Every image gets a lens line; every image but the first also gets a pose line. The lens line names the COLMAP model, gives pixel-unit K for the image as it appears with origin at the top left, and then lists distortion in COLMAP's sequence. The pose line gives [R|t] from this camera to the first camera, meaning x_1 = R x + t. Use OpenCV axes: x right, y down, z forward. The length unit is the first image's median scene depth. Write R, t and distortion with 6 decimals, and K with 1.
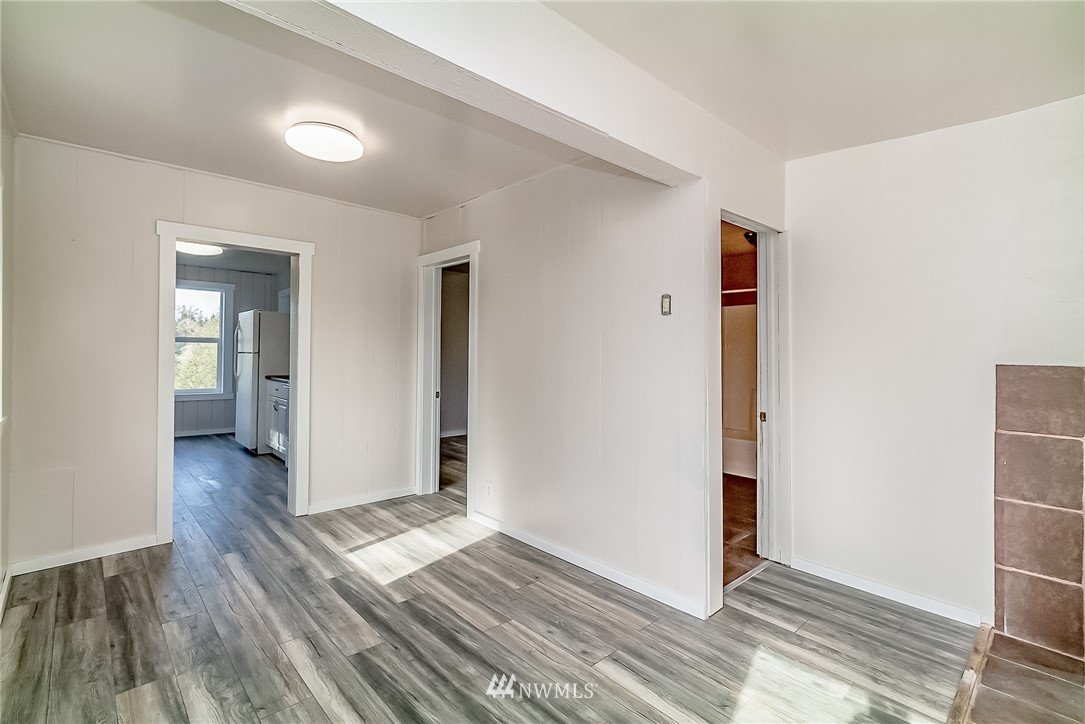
lens RADIAL K [[500.2, 0, 548.3], [0, 500.2, 351.2], [0, 0, 1]] dist [0.002937, -0.001200]
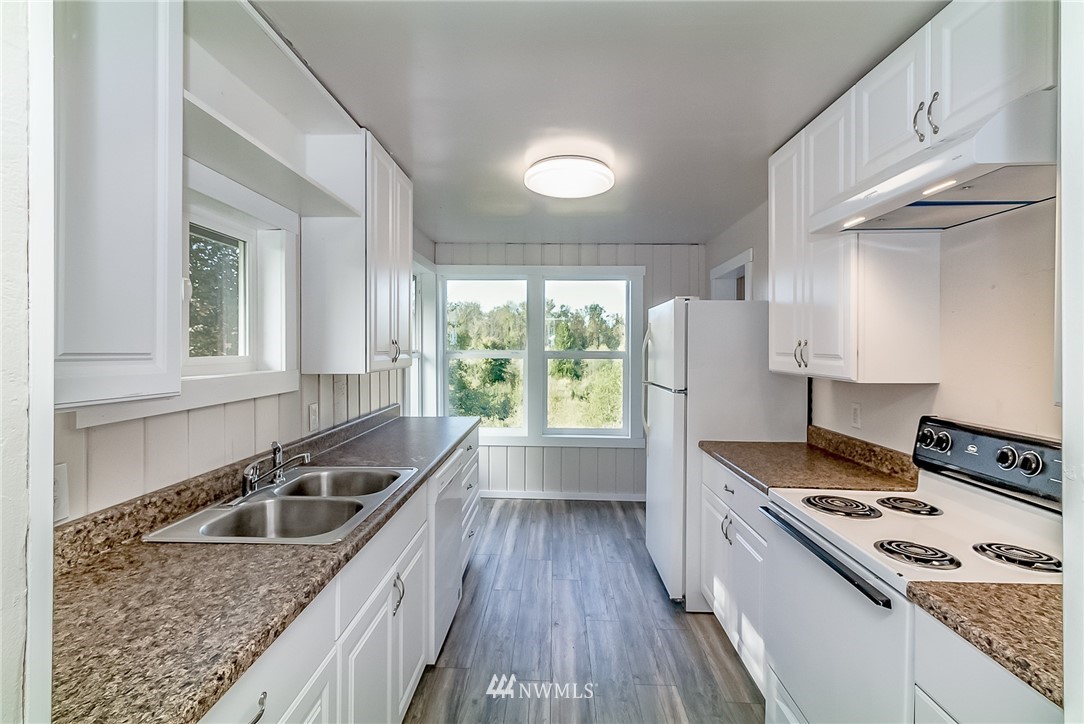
lens RADIAL K [[499.7, 0, 539.5], [0, 499.7, 356.2], [0, 0, 1]] dist [0.002937, -0.001200]
pose [[0.712810, 0.004474, -0.701343, -0.284635], [0.000278, 0.999978, 0.006662, -0.025236], [0.701357, -0.004944, 0.712793, 0.466873]]
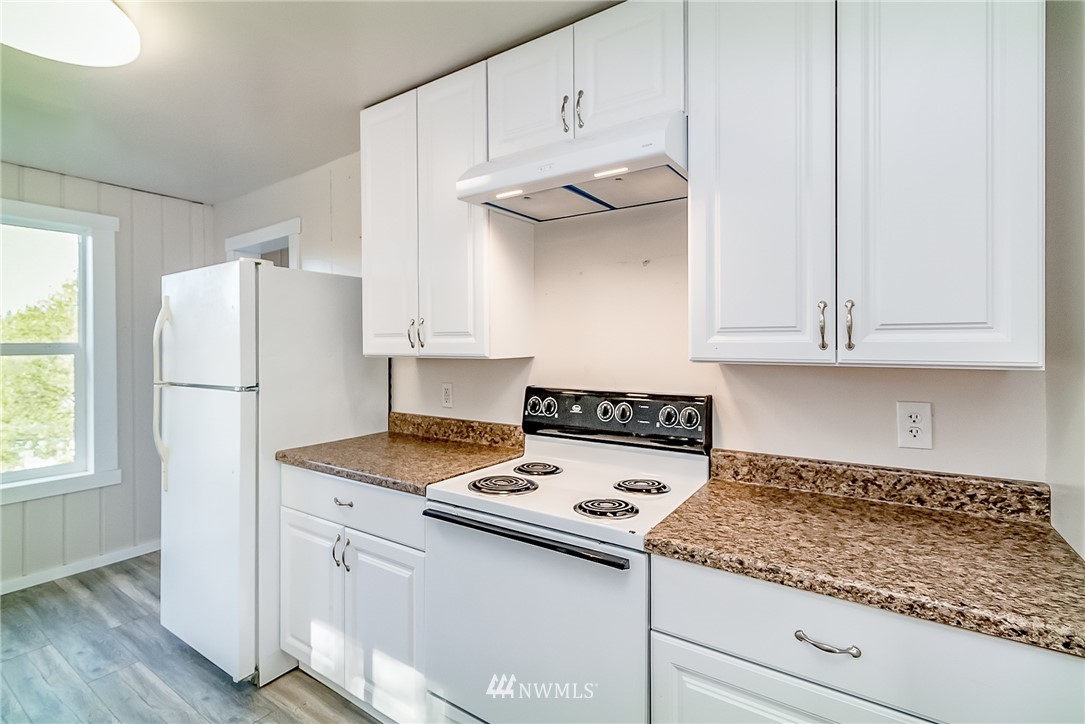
lens RADIAL K [[500.2, 0, 539.0], [0, 500.2, 345.2], [0, 0, 1]] dist [0.002937, -0.001200]
pose [[0.974196, -0.023177, 0.224508, -0.376595], [0.023106, 0.999729, 0.002943, -0.017451], [-0.224516, 0.002320, 0.974468, 0.505621]]
